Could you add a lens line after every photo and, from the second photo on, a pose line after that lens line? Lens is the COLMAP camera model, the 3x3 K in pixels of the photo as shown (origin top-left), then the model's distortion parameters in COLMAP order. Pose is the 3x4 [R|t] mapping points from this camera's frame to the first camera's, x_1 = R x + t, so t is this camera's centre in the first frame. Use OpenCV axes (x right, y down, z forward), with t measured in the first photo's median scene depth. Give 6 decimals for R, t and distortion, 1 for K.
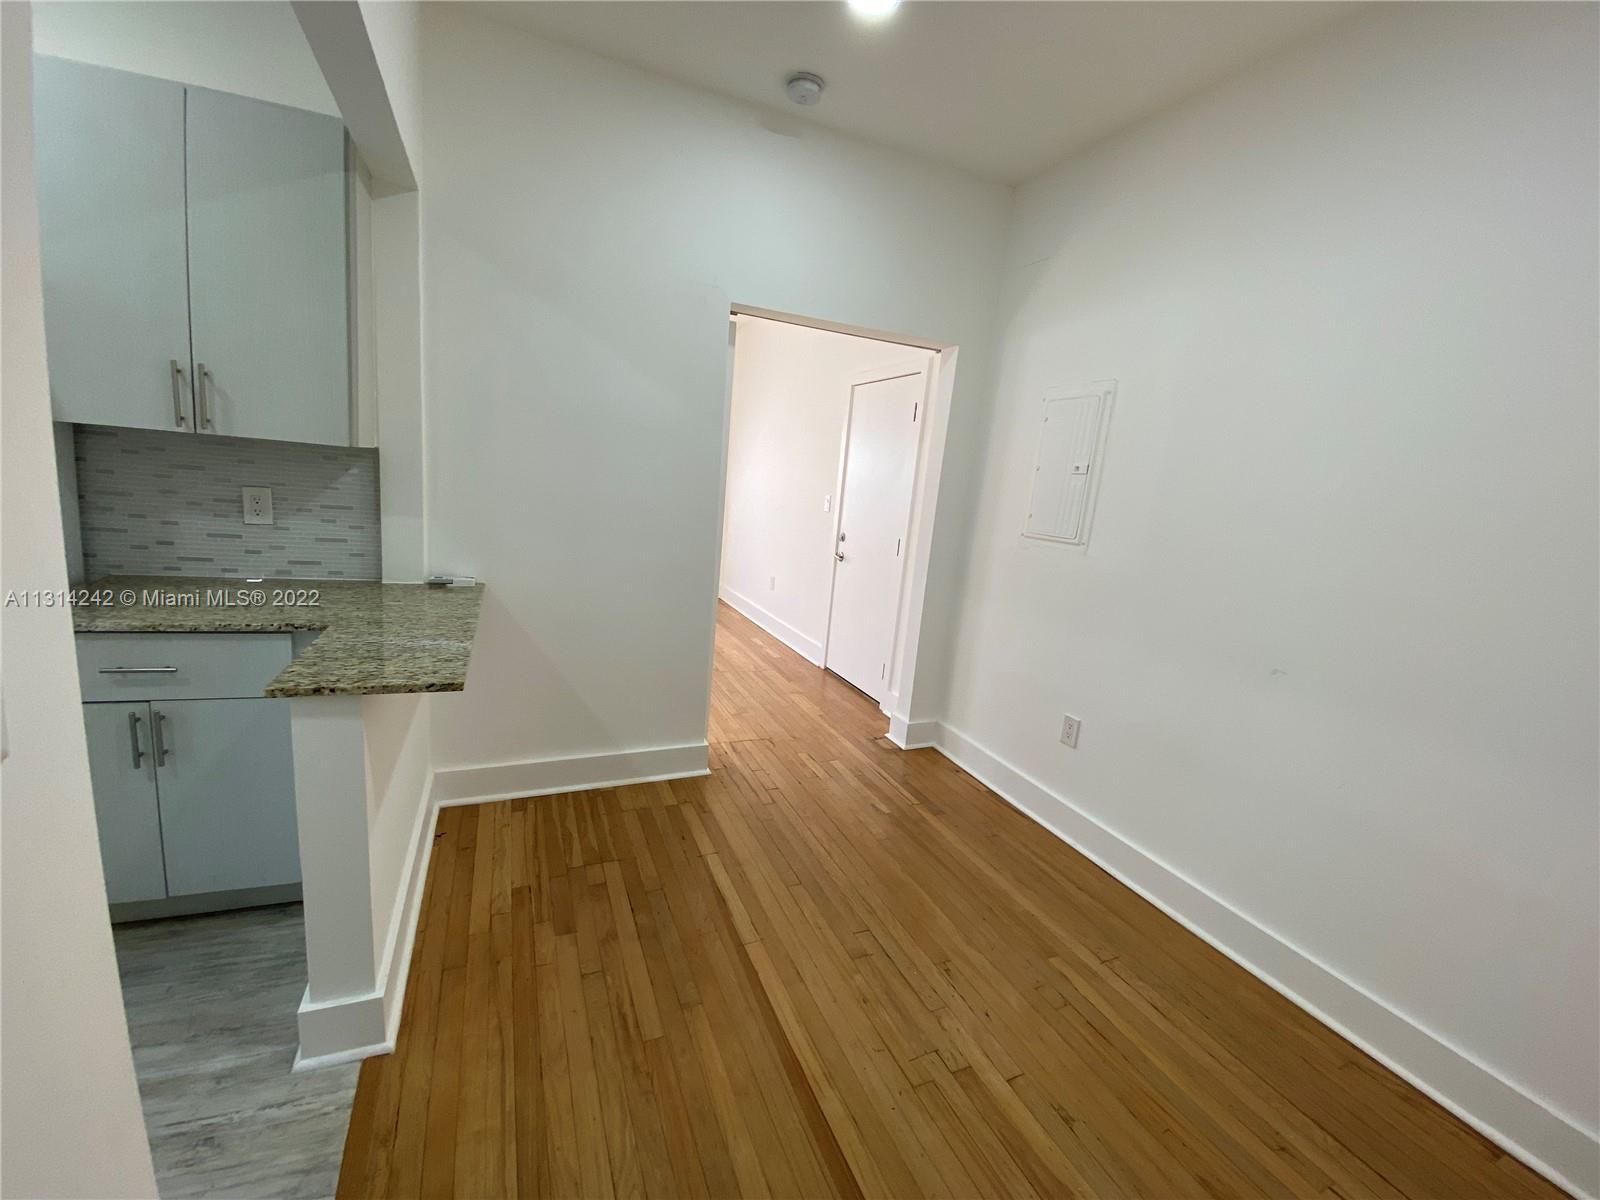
lens RADIAL K [[643.2, 0, 794.1], [0, 643.2, 597.5], [0, 0, 1]] dist [0.023786, -0.023713]
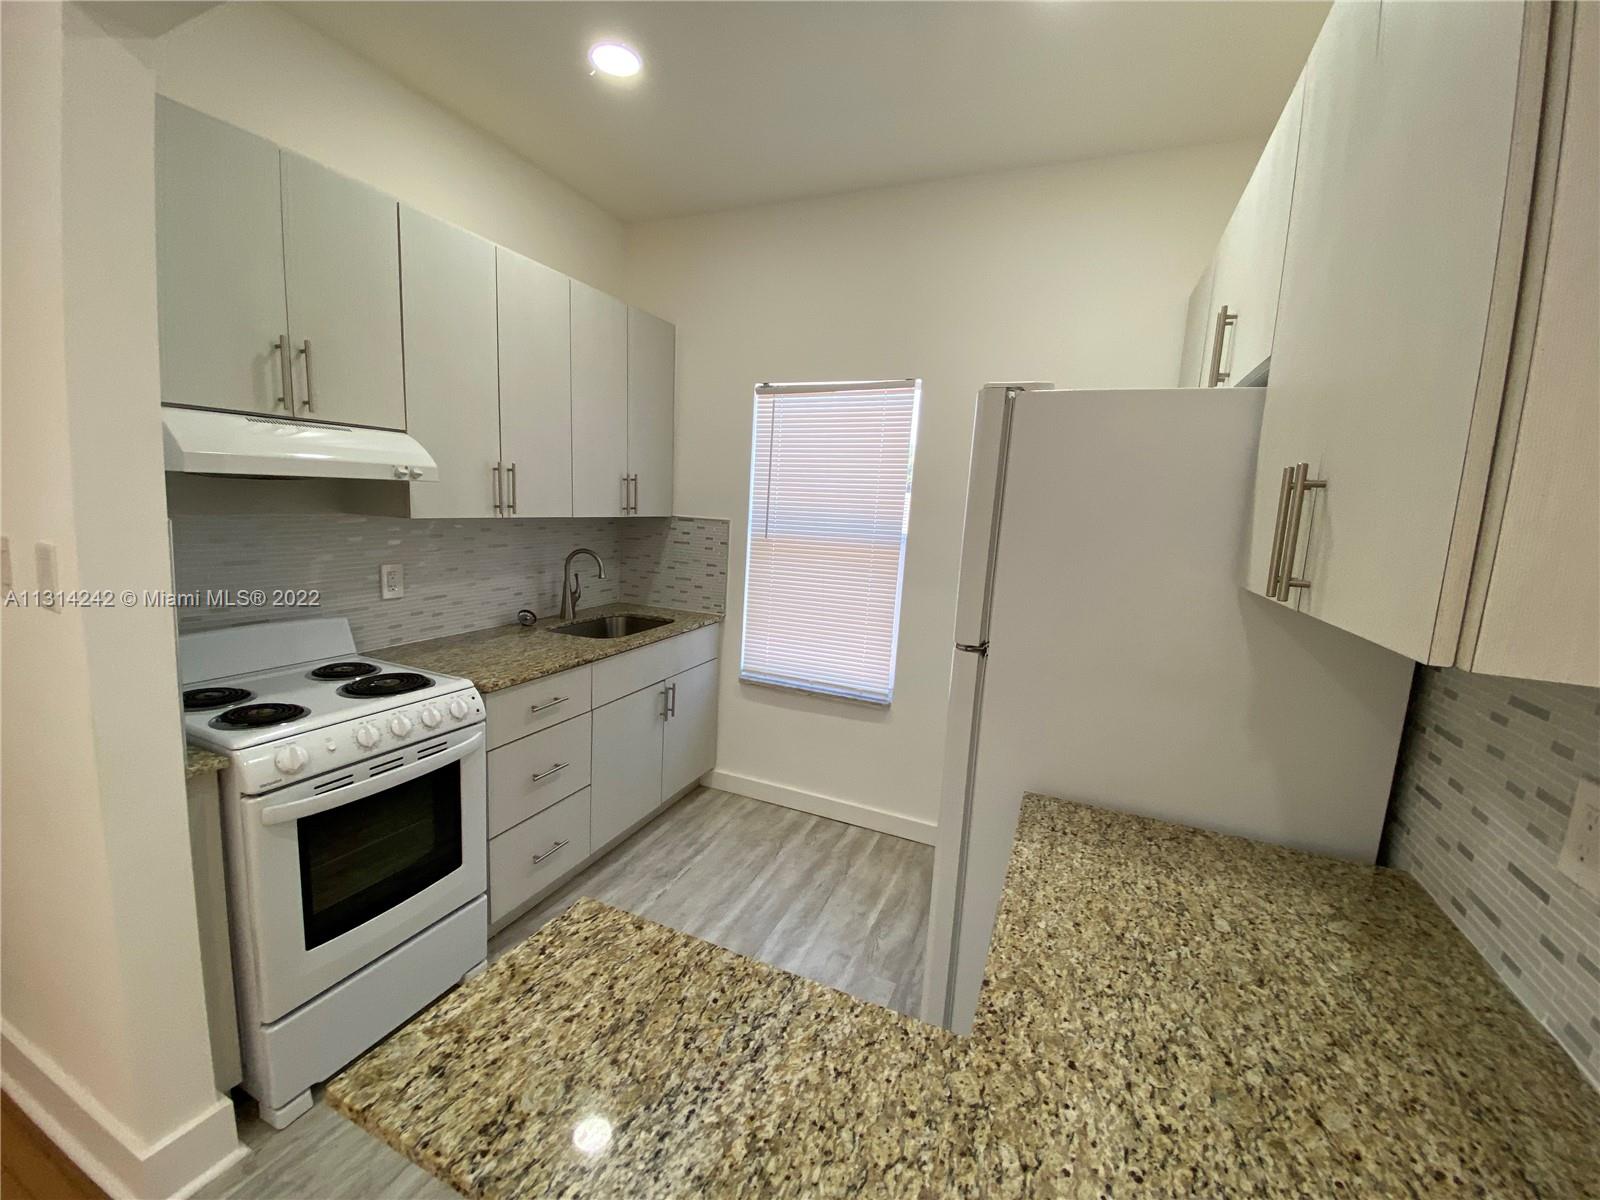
lens RADIAL K [[643.2, 0, 794.1], [0, 643.2, 597.5], [0, 0, 1]] dist [0.023786, -0.023713]
pose [[-0.719266, -0.044854, -0.693285, -0.332699], [-0.250767, 0.947400, 0.198871, -0.267087], [0.647898, 0.316894, -0.692681, 1.091517]]
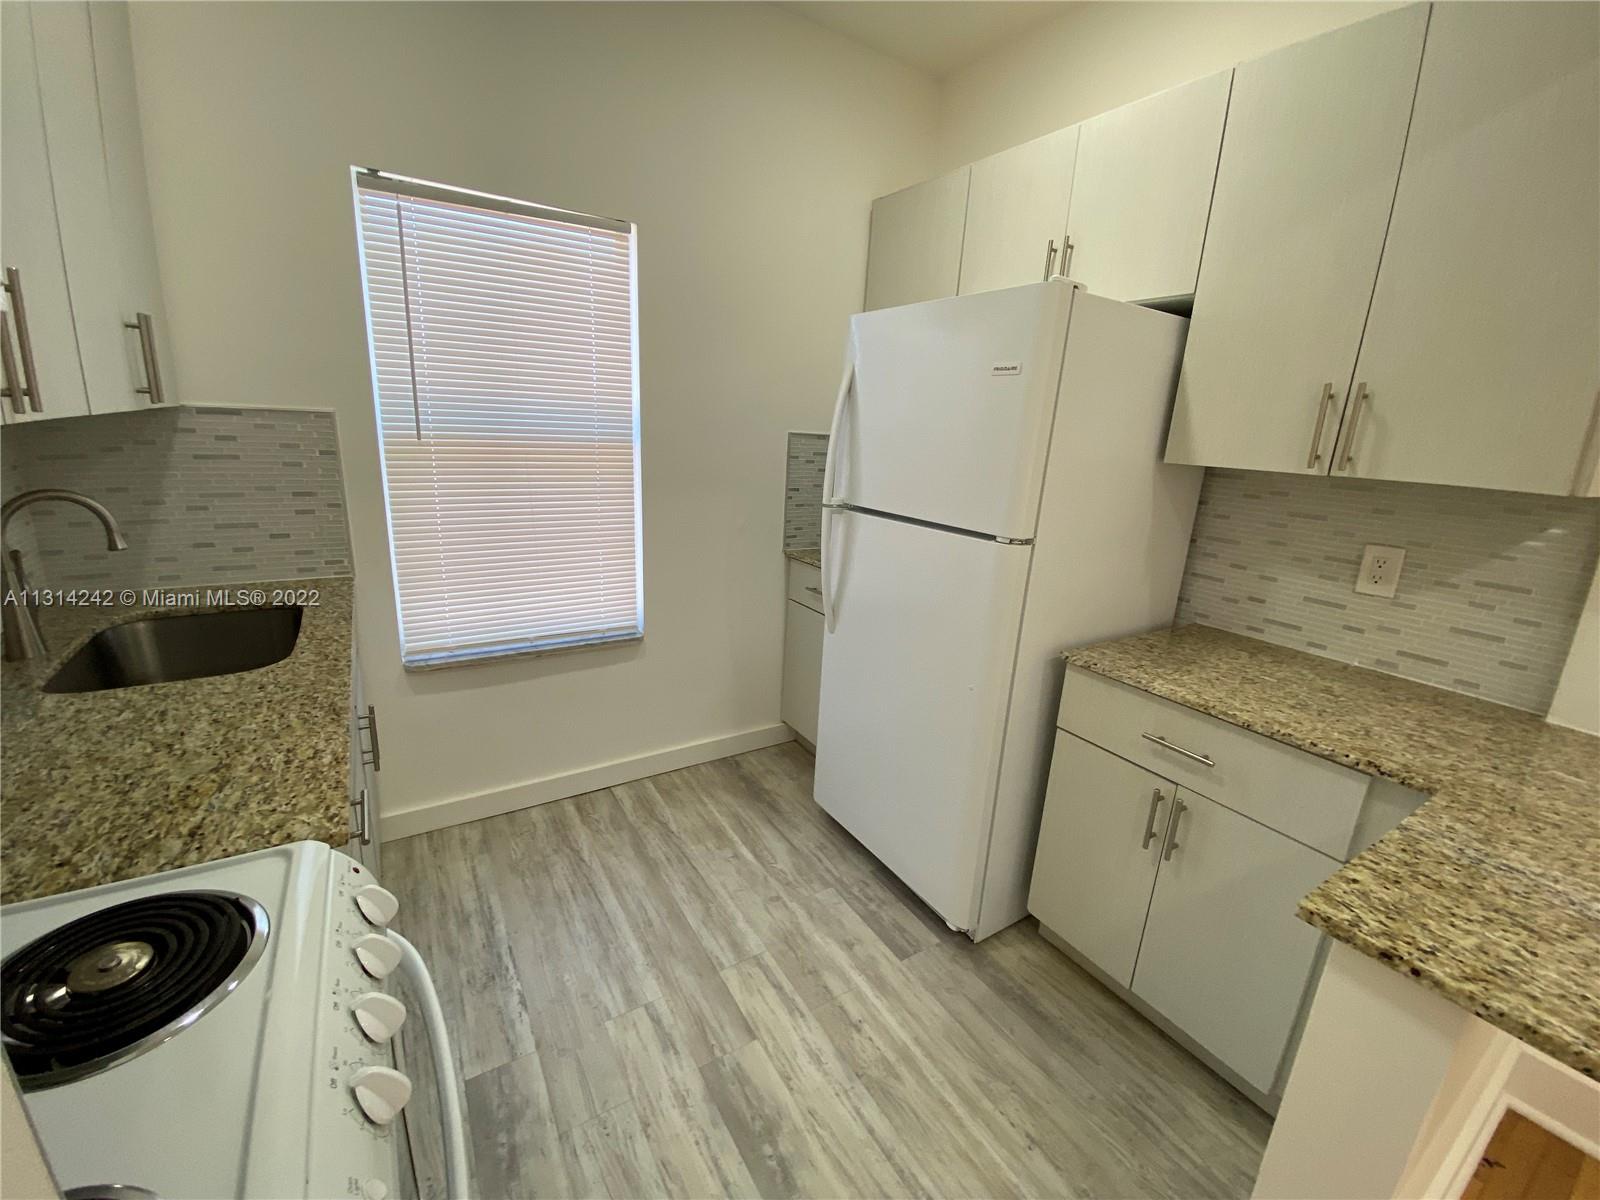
lens RADIAL K [[644.2, 0, 806.5], [0, 644.2, 602.4], [0, 0, 1]] dist [0.023240, -0.020705]
pose [[0.163181, 0.166546, -0.972437, -0.251106], [-0.212808, 0.968388, 0.130142, -0.076723], [0.963371, 0.185706, 0.193465, 0.276096]]
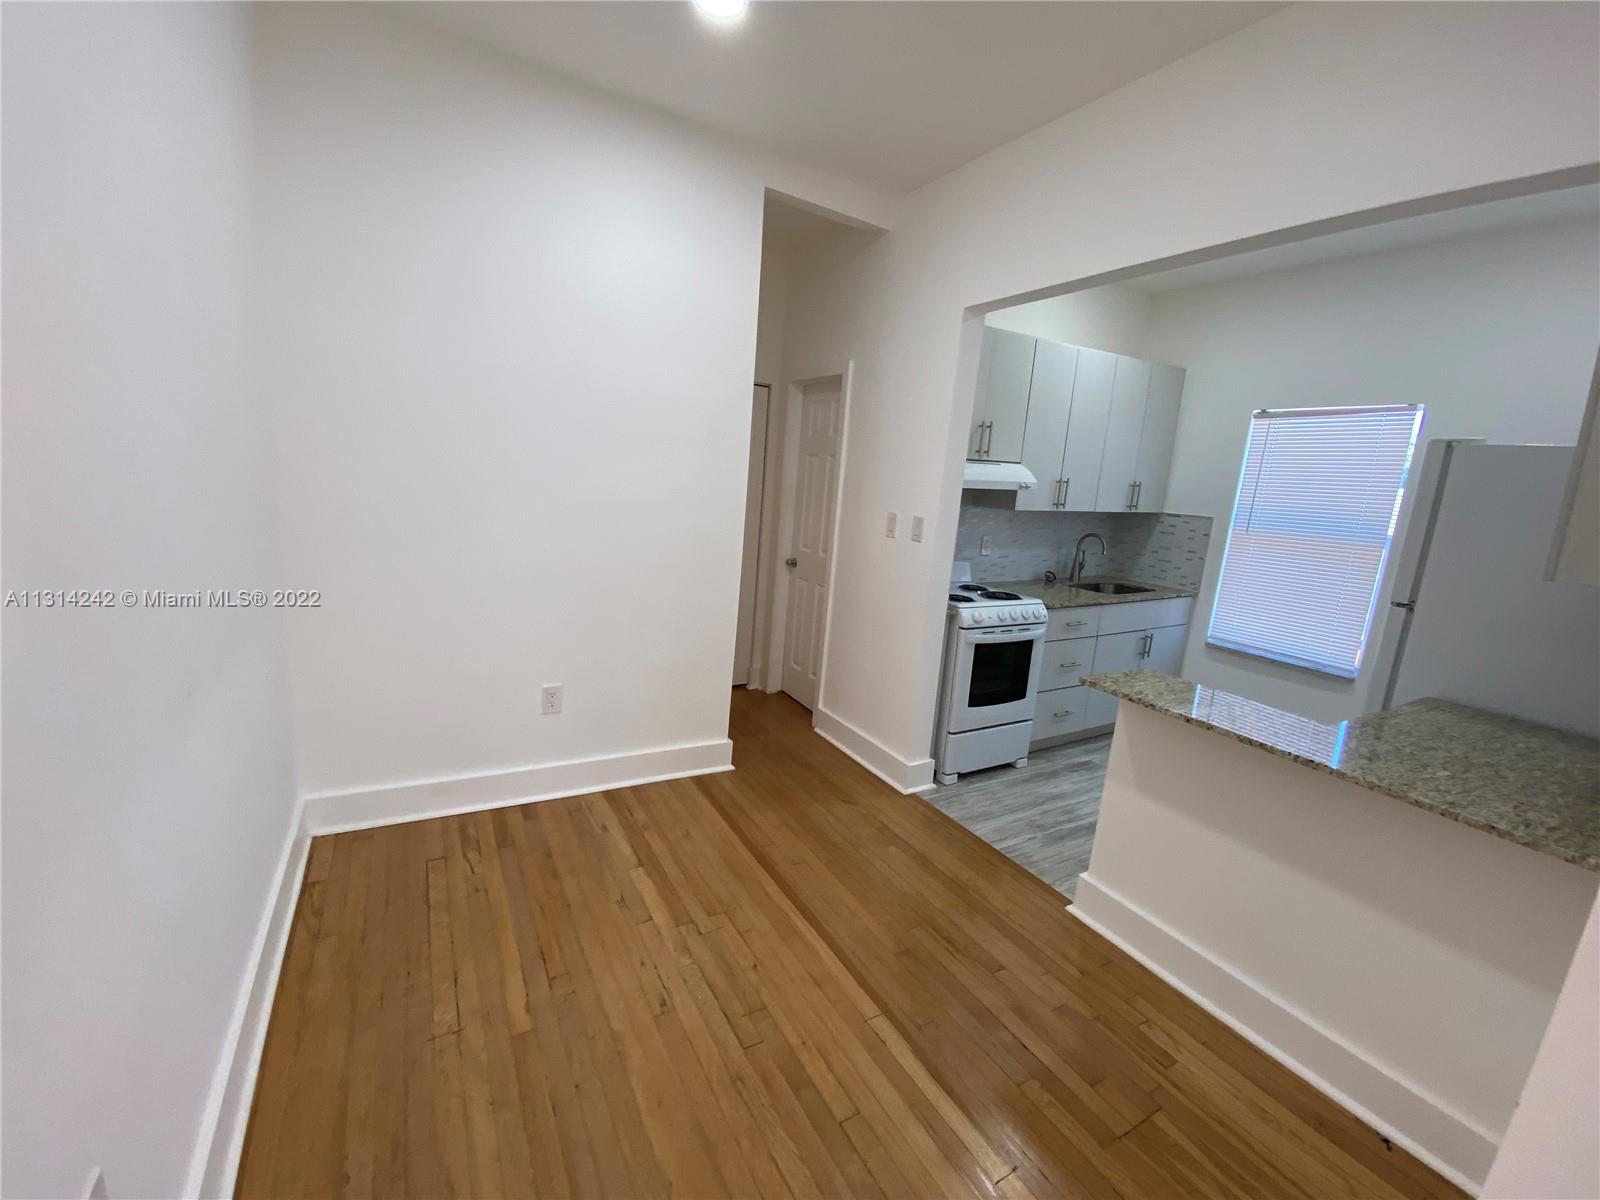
lens RADIAL K [[643.2, 0, 794.1], [0, 643.2, 597.5], [0, 0, 1]] dist [0.023786, -0.023713]
pose [[-0.980177, -0.142486, -0.137662, 0.280318], [-0.182854, 0.918080, 0.351700, -0.341592], [0.076272, 0.369900, -0.925935, 1.761556]]
